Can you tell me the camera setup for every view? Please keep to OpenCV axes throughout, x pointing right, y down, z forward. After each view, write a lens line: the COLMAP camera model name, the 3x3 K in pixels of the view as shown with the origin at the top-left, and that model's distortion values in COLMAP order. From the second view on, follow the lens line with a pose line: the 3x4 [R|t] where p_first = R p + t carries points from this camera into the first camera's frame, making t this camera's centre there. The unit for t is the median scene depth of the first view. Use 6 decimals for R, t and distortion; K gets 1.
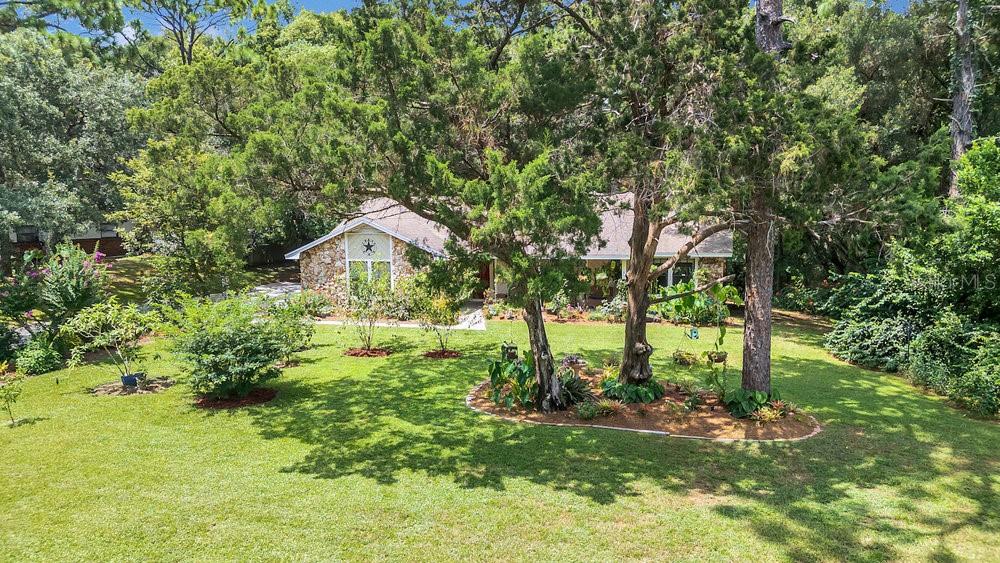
lens RADIAL K [[698.7, 0, 502.7], [0, 698.7, 283.8], [0, 0, 1]] dist [0.067470, -0.071881]
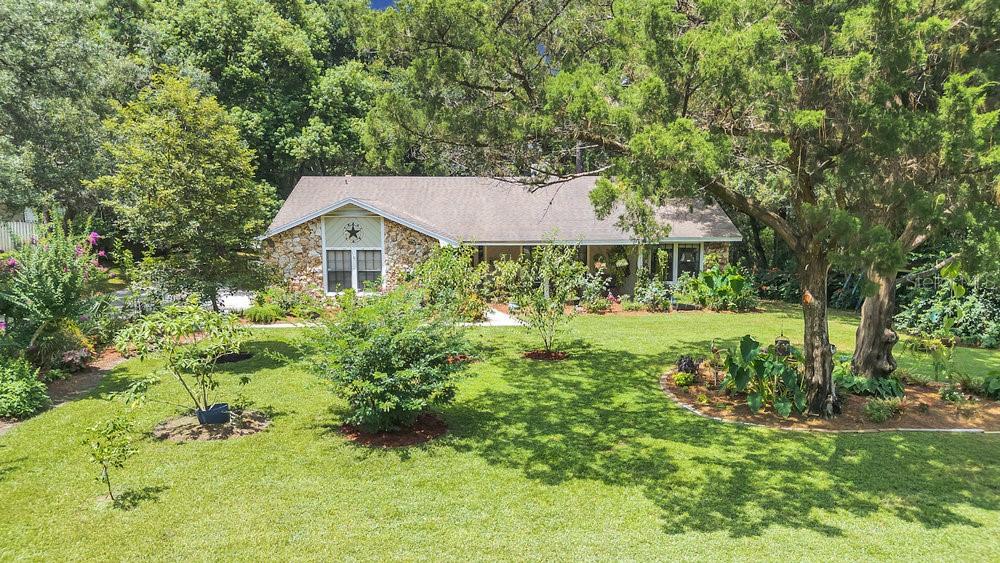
lens RADIAL K [[698.7, 0, 502.7], [0, 698.7, 283.8], [0, 0, 1]] dist [0.067470, -0.071881]
pose [[0.955130, -0.024302, 0.295188, -0.275197], [0.022531, 0.999702, 0.009400, 0.004468], [-0.295329, -0.002327, 0.955393, 0.157123]]
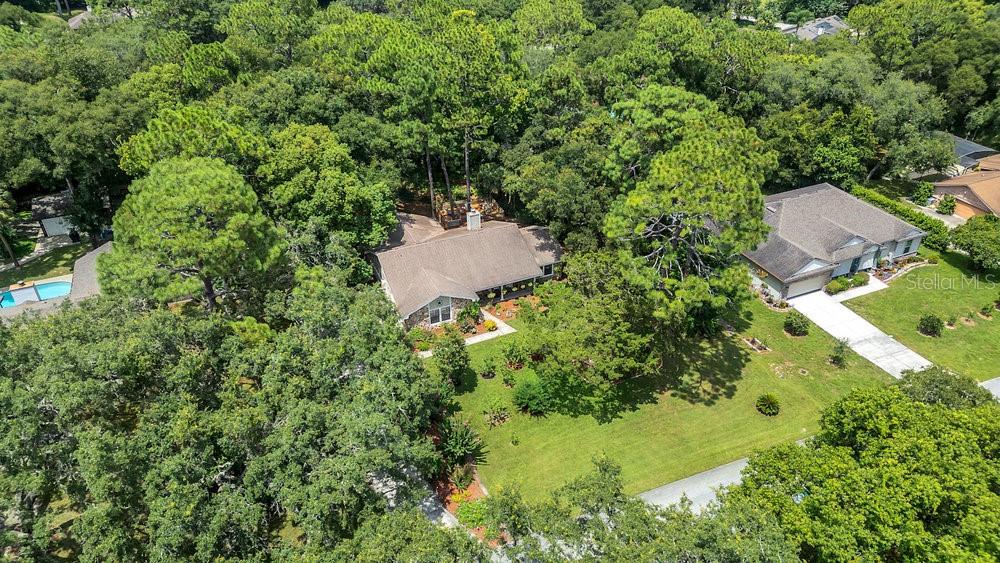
lens RADIAL K [[698.7, 0, 502.7], [0, 698.7, 283.8], [0, 0, 1]] dist [0.067470, -0.071881]
pose [[0.764544, -0.347489, 0.542884, -1.191112], [0.070013, 0.882027, 0.465968, -1.088932], [-0.640757, -0.318244, 0.698678, -0.594239]]
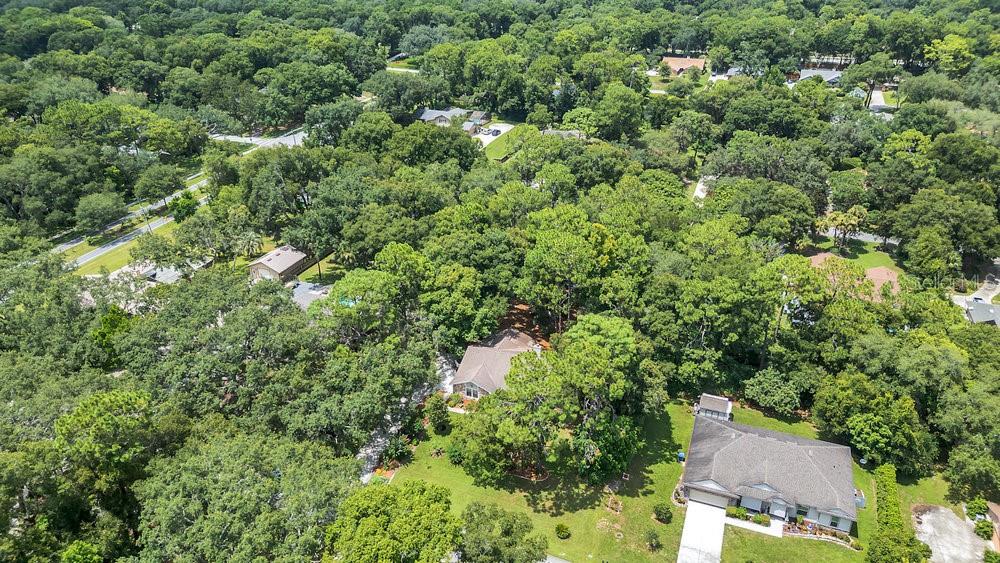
lens RADIAL K [[698.7, 0, 502.7], [0, 698.7, 283.8], [0, 0, 1]] dist [0.067470, -0.071881]
pose [[0.997420, 0.041279, -0.058732, 0.155605], [-0.017331, 0.932404, 0.361001, -1.879000], [0.069664, -0.359052, 0.930714, -2.202563]]
